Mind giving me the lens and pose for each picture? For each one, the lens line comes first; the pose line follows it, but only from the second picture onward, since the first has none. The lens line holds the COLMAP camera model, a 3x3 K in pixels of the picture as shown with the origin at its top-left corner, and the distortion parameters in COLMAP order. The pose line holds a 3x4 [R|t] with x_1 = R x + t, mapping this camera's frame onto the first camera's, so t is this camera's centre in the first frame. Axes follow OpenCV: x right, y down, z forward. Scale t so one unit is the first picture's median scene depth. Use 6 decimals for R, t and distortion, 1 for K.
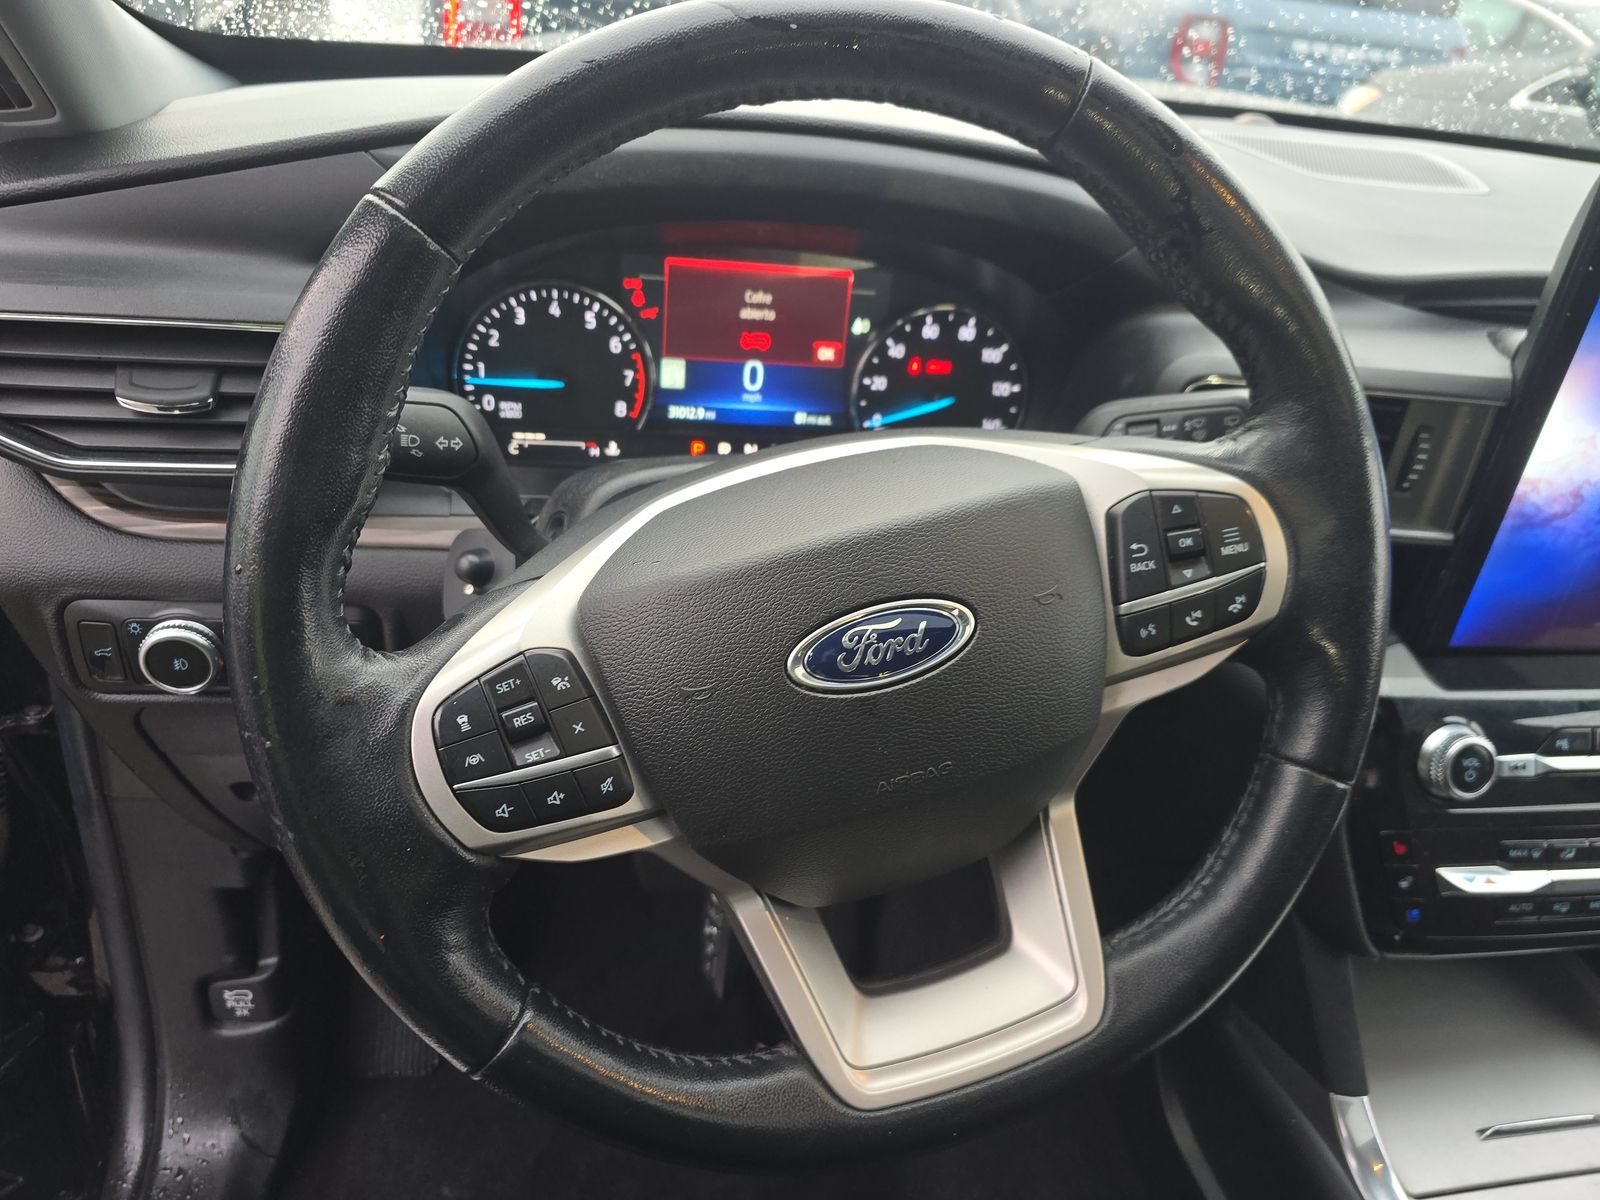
lens RADIAL K [[1074.9, 0, 822.0], [0, 1074.9, 597.2], [0, 0, 1]] dist [0.020293, -0.029909]
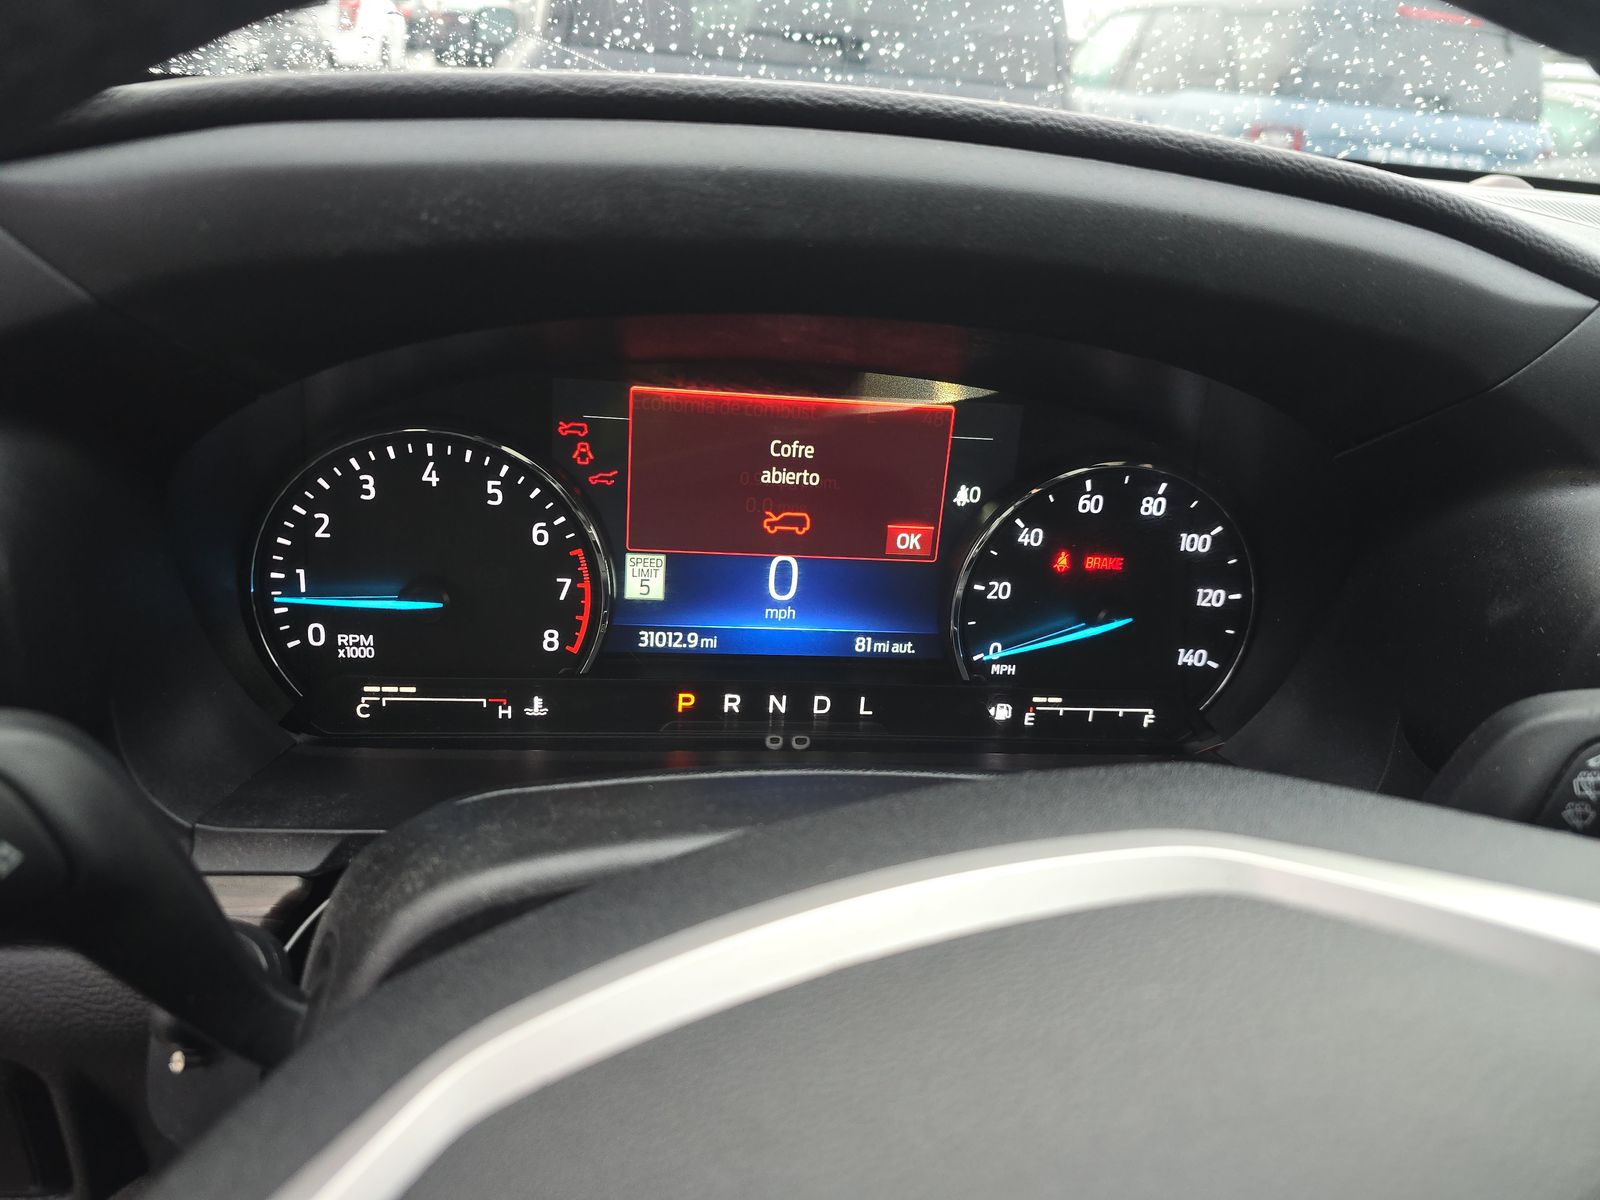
lens RADIAL K [[1073.7, 0, 800.0], [0, 1073.7, 600.0], [0, 0, 1]] dist [0.014567, -0.004932]
pose [[0.997573, 0.007189, -0.069261, -0.015170], [-0.013494, 0.995760, -0.090993, -0.152635], [0.068313, 0.091707, 0.993440, 0.456920]]
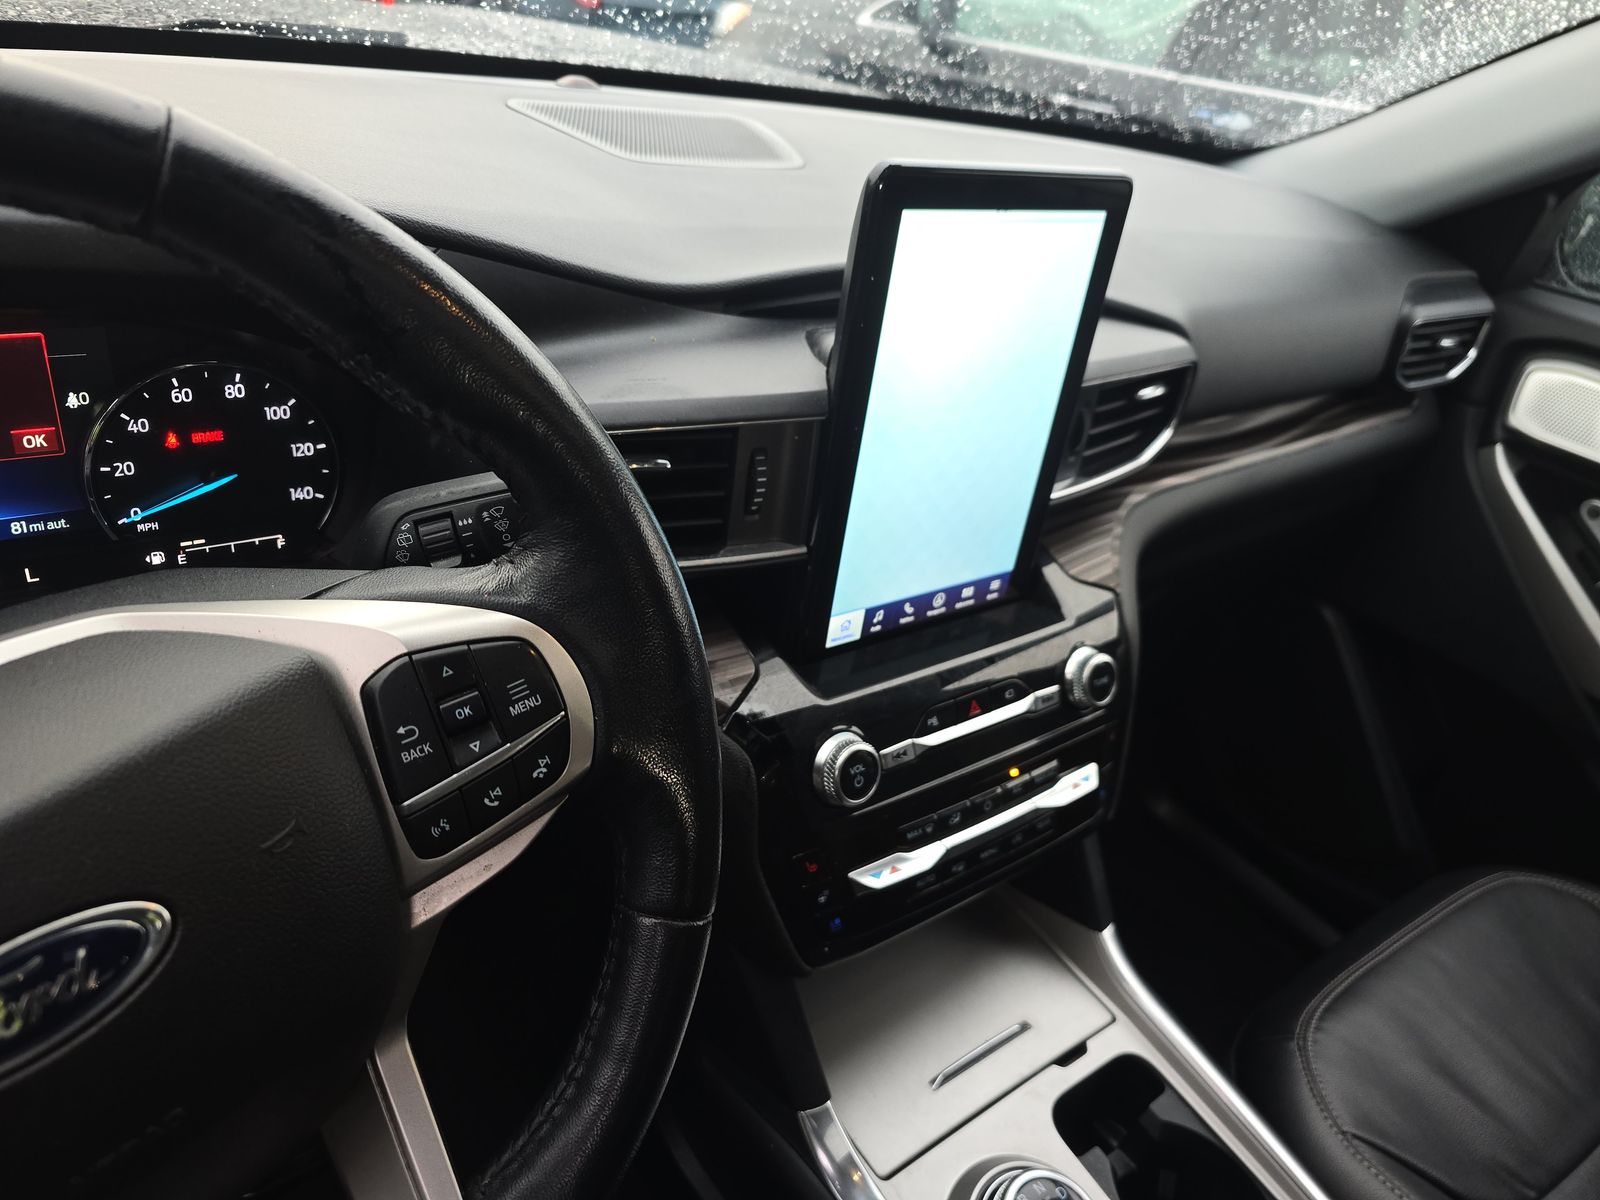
lens RADIAL K [[1073.7, 0, 800.0], [0, 1073.7, 600.0], [0, 0, 1]] dist [0.014567, -0.004932]
pose [[0.889660, -0.203891, 0.408574, 0.162808], [0.174379, 0.978663, 0.108678, -0.116656], [-0.422015, -0.025440, 0.906232, 0.102125]]
